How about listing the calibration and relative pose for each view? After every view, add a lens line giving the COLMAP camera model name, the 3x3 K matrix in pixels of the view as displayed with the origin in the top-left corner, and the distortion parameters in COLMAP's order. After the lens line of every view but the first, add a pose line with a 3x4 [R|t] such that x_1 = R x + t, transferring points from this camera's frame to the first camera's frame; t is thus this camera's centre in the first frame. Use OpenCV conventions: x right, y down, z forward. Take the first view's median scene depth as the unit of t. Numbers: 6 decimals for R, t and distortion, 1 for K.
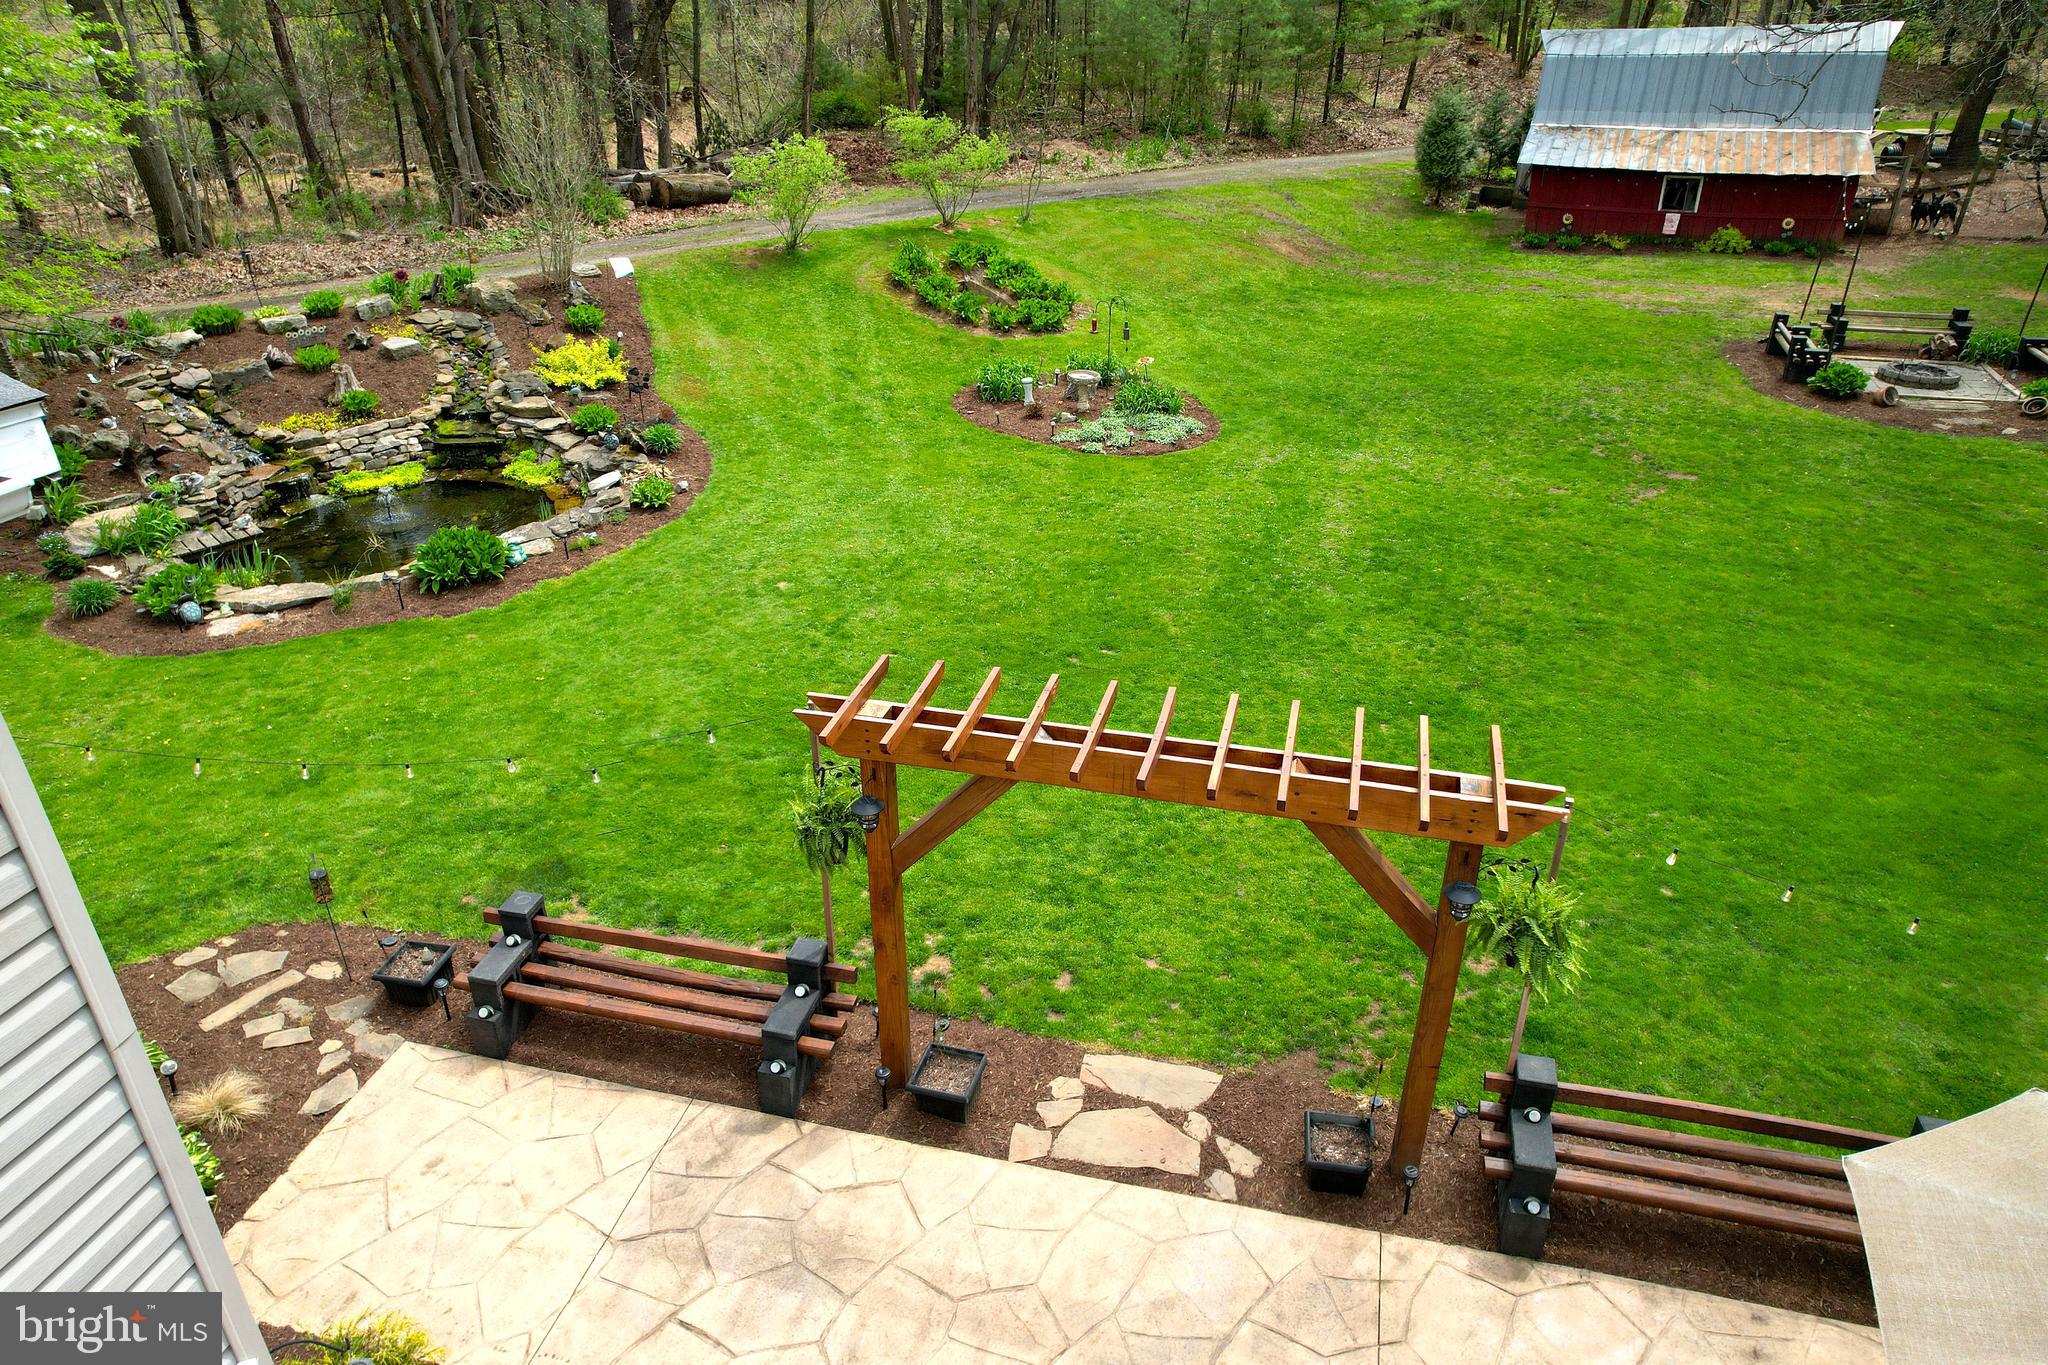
lens RADIAL K [[1337.4, 0, 1024.0], [0, 1337.4, 682.5], [0, 0, 1]] dist [-0.089988, 0.094954]
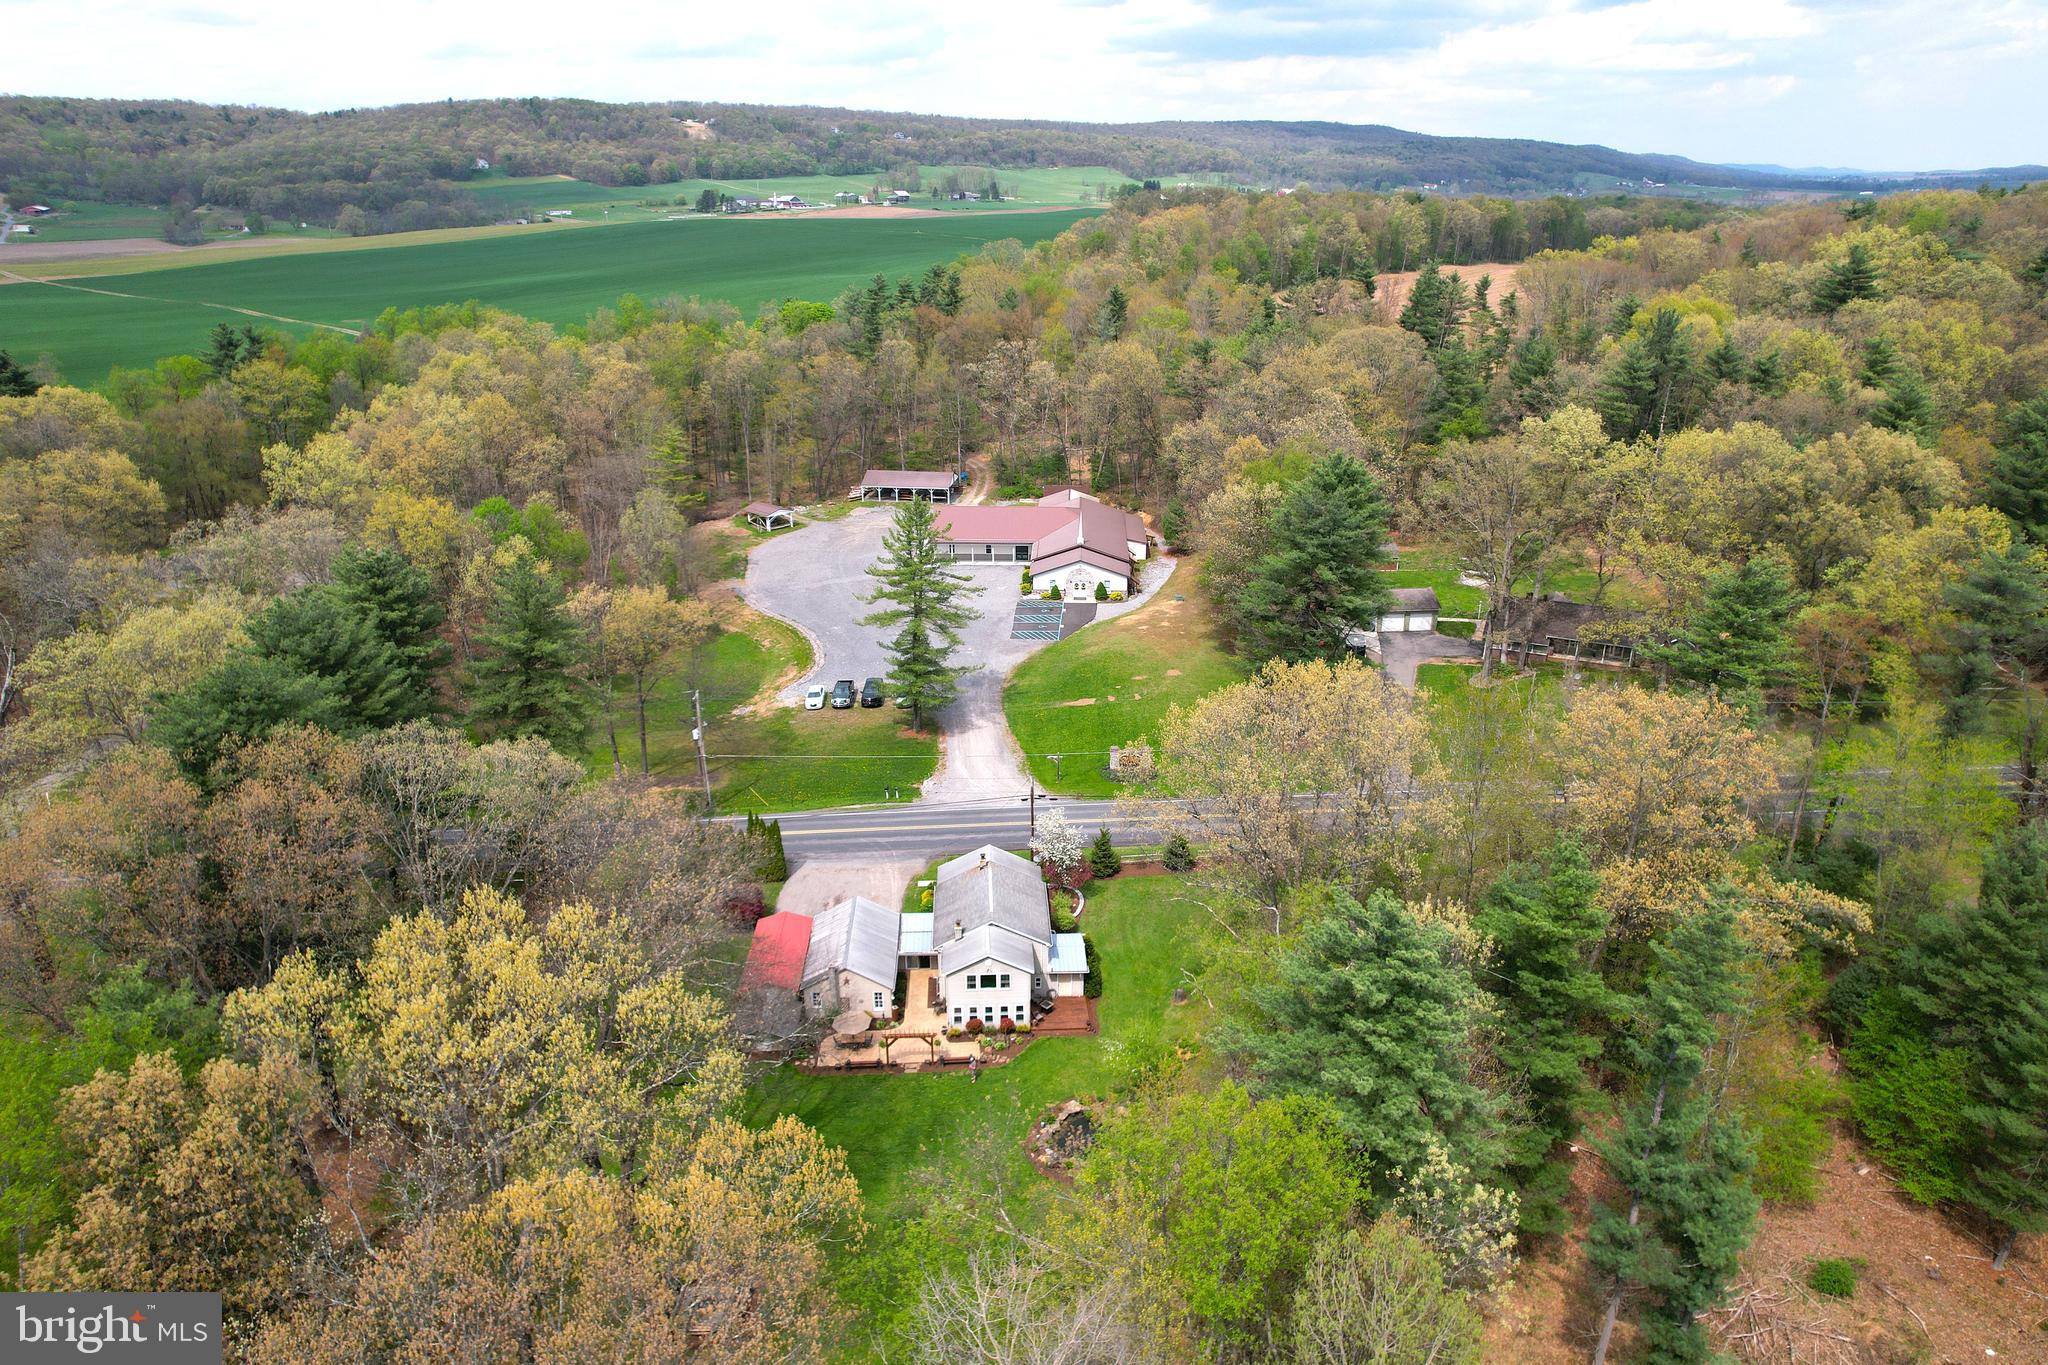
lens RADIAL K [[1337.4, 0, 1024.0], [0, 1337.4, 682.5], [0, 0, 1]] dist [-0.089988, 0.094954]
pose [[-0.956459, 0.115519, -0.268032, 0.771029], [-0.122577, 0.674437, 0.728087, -4.338595], [0.264878, 0.729240, -0.630911, 2.541666]]
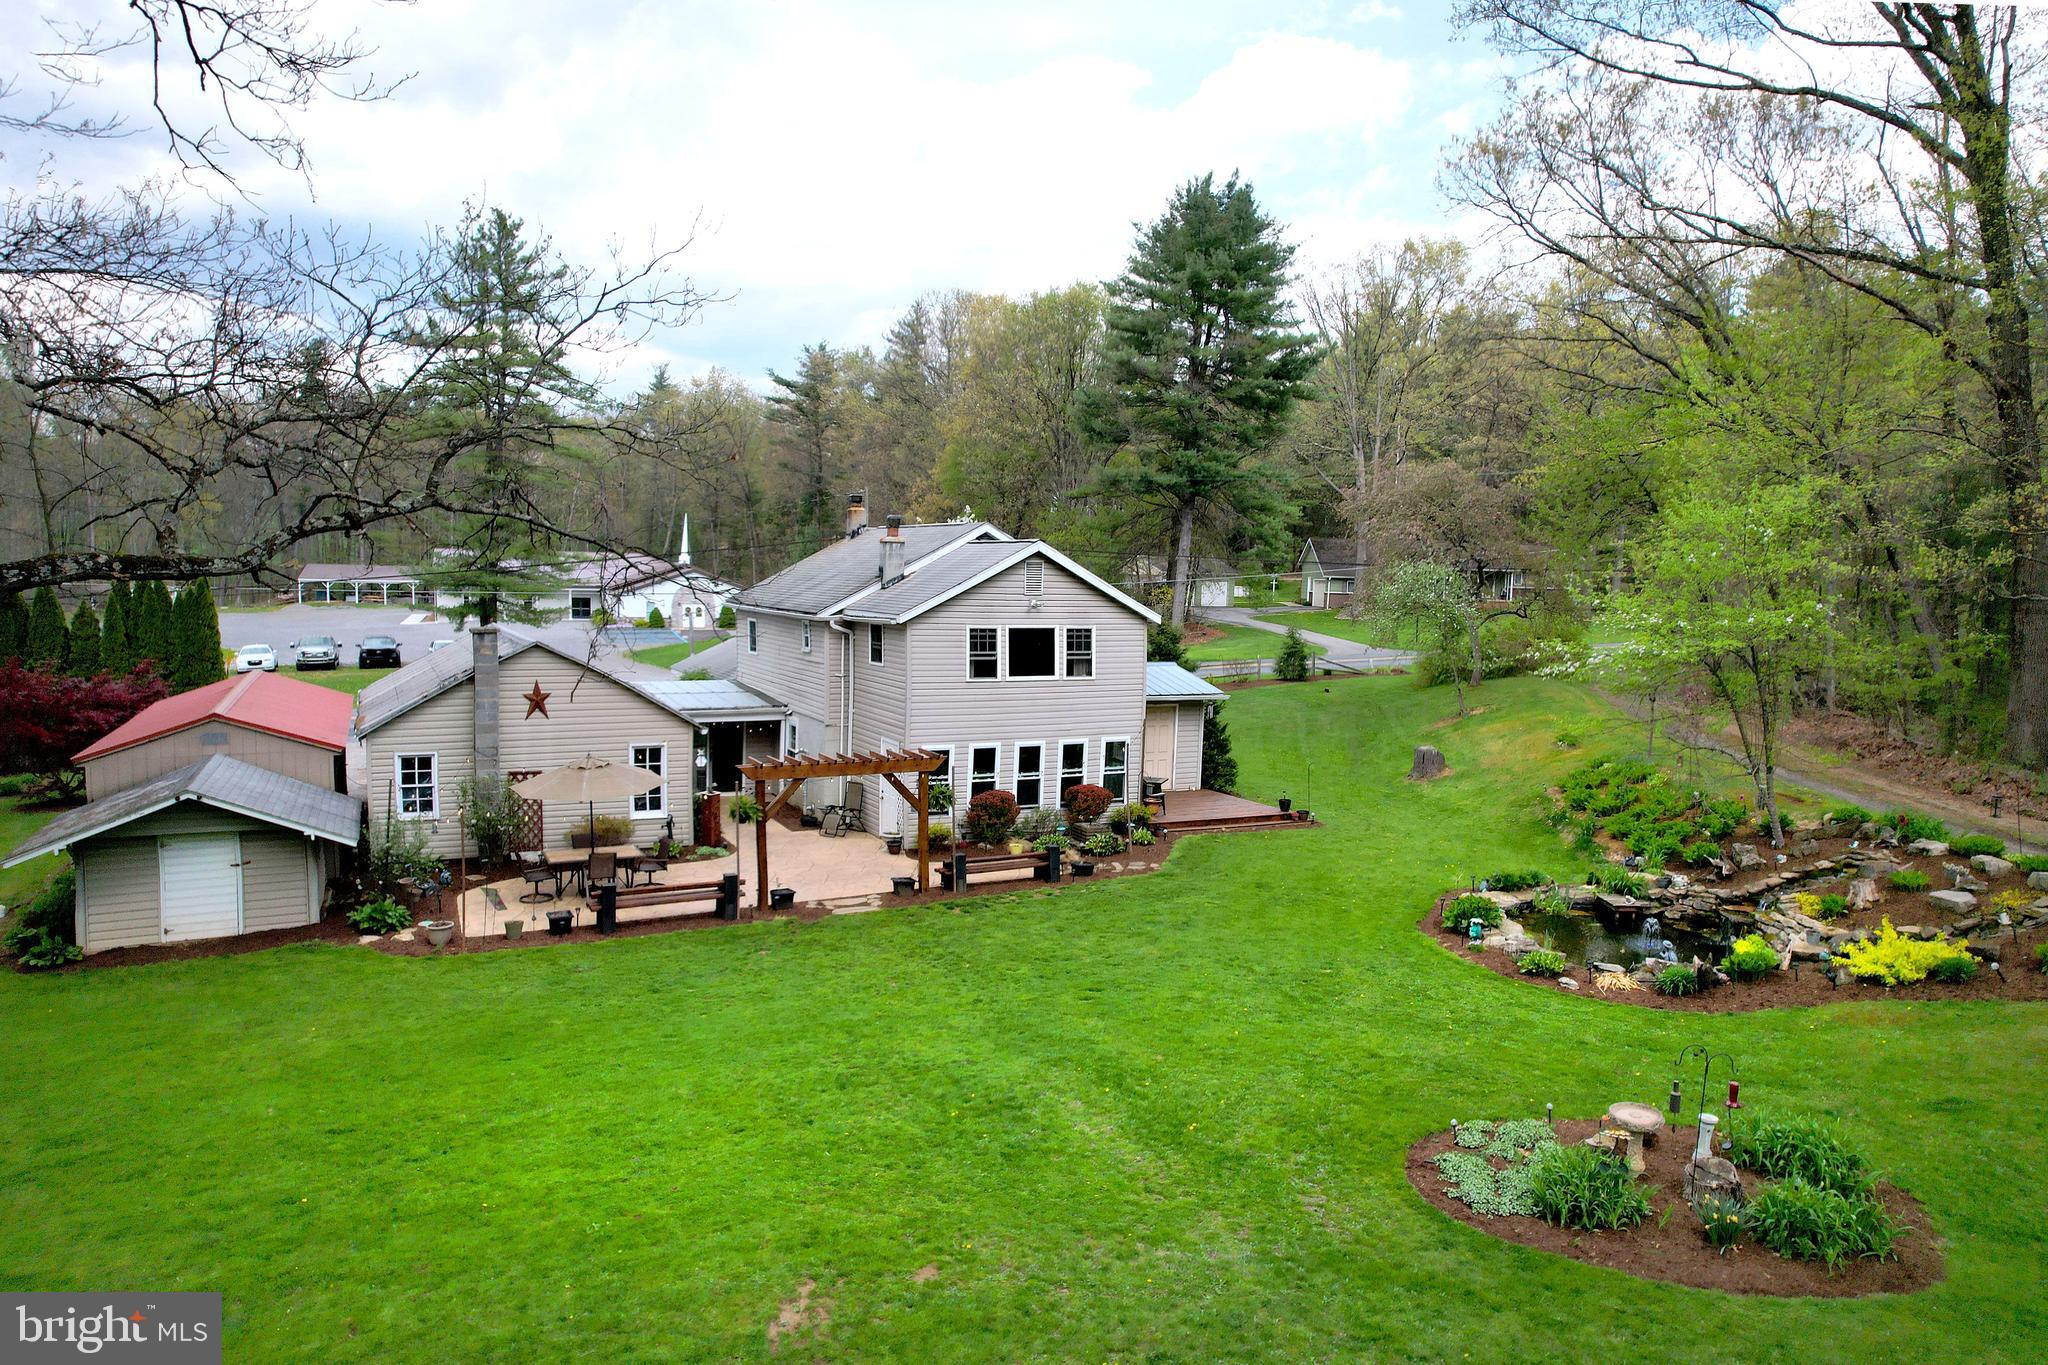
lens RADIAL K [[1337.4, 0, 1024.0], [0, 1337.4, 682.5], [0, 0, 1]] dist [-0.089988, 0.094954]
pose [[-0.756085, 0.033983, -0.653591, 0.729425], [-0.311892, 0.859250, 0.405478, -0.608156], [0.575377, 0.510426, -0.639067, 1.219252]]
